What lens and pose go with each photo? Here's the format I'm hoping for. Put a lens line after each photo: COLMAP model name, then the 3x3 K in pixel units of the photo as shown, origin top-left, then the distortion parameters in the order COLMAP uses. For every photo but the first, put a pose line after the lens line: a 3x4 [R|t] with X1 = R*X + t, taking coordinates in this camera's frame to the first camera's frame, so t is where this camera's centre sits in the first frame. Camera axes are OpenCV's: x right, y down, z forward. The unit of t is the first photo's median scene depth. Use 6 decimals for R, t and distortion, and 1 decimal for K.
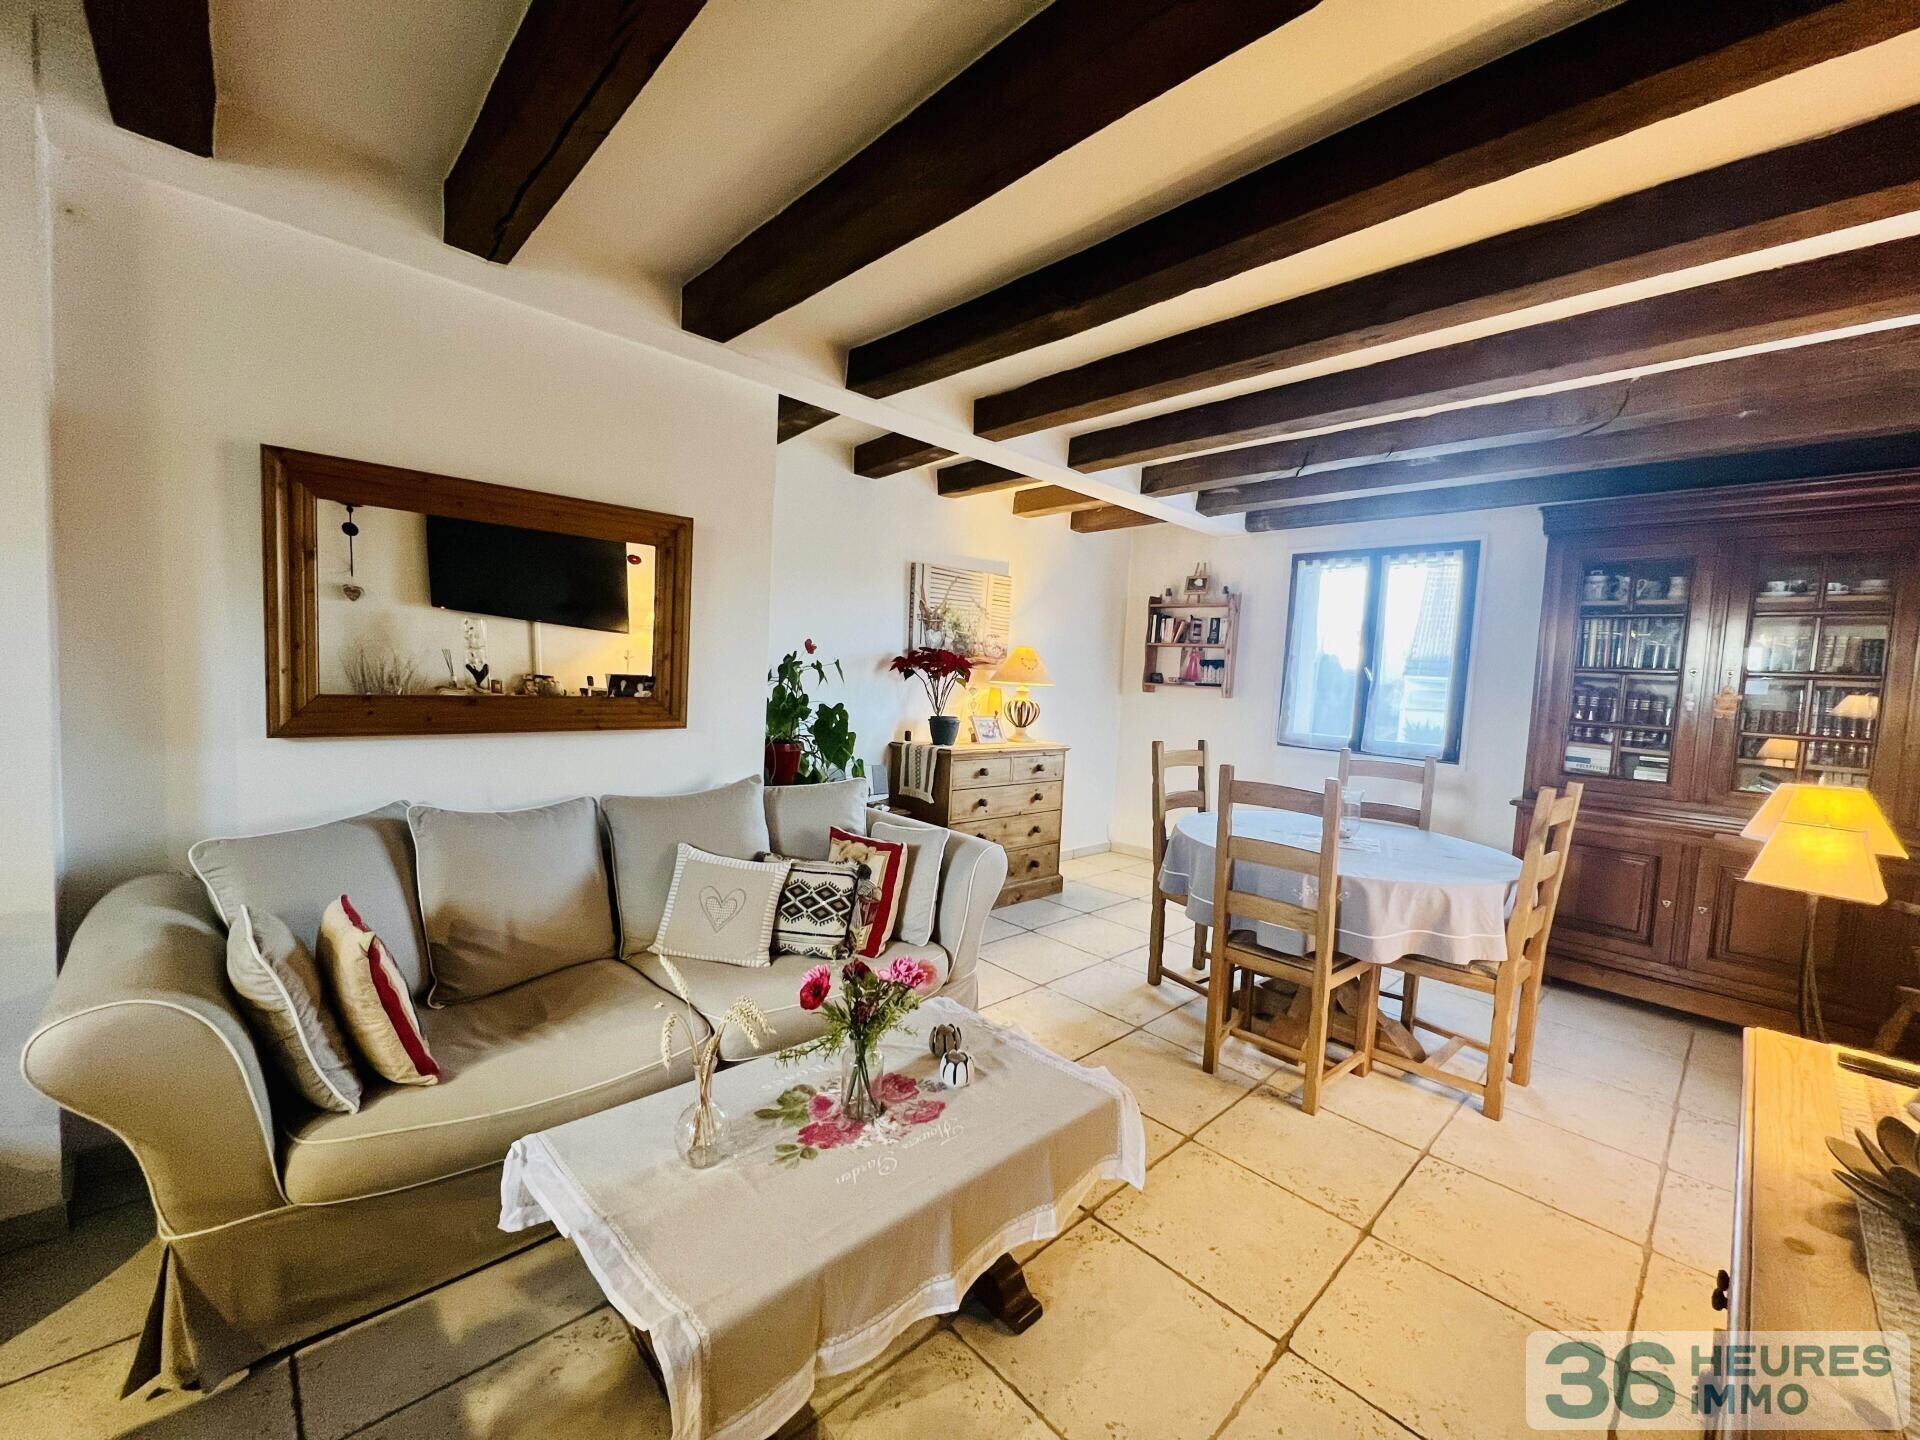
lens RADIAL K [[766.8, 0, 965.0], [0, 766.8, 729.6], [0, 0, 1]] dist [0.013126, 0.000910]
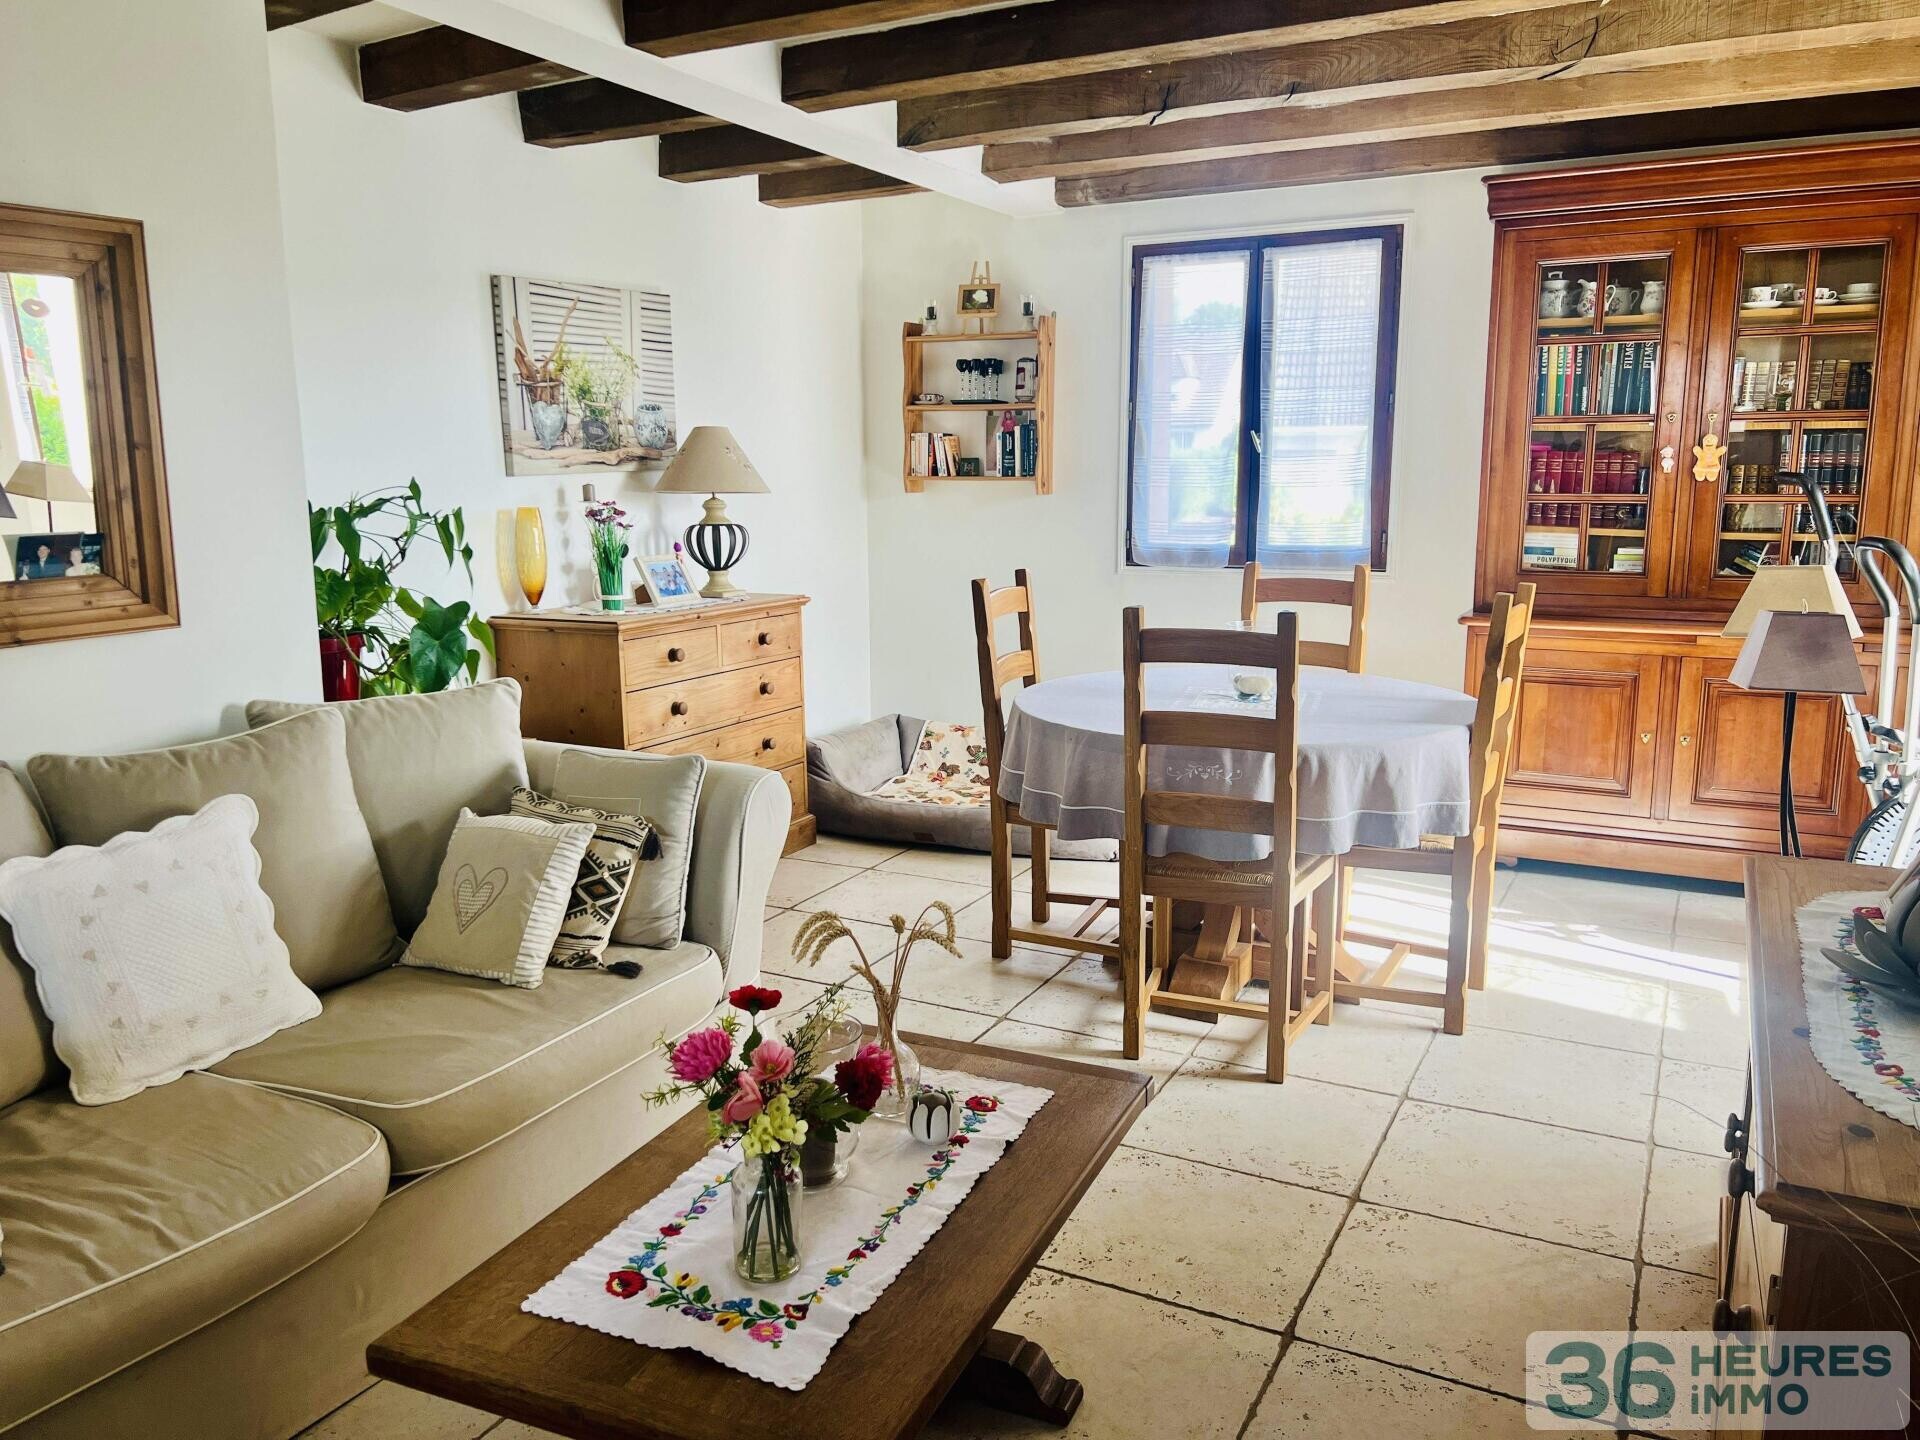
lens RADIAL K [[1457.2, 0, 957.0], [0, 1457.2, 720.3], [0, 0, 1]] dist [0.073333, -0.018632]
pose [[0.946162, -0.114457, 0.302784, -0.134786], [0.080057, 0.989082, 0.123723, -0.017272], [-0.313639, -0.092822, 0.944995, -0.118615]]
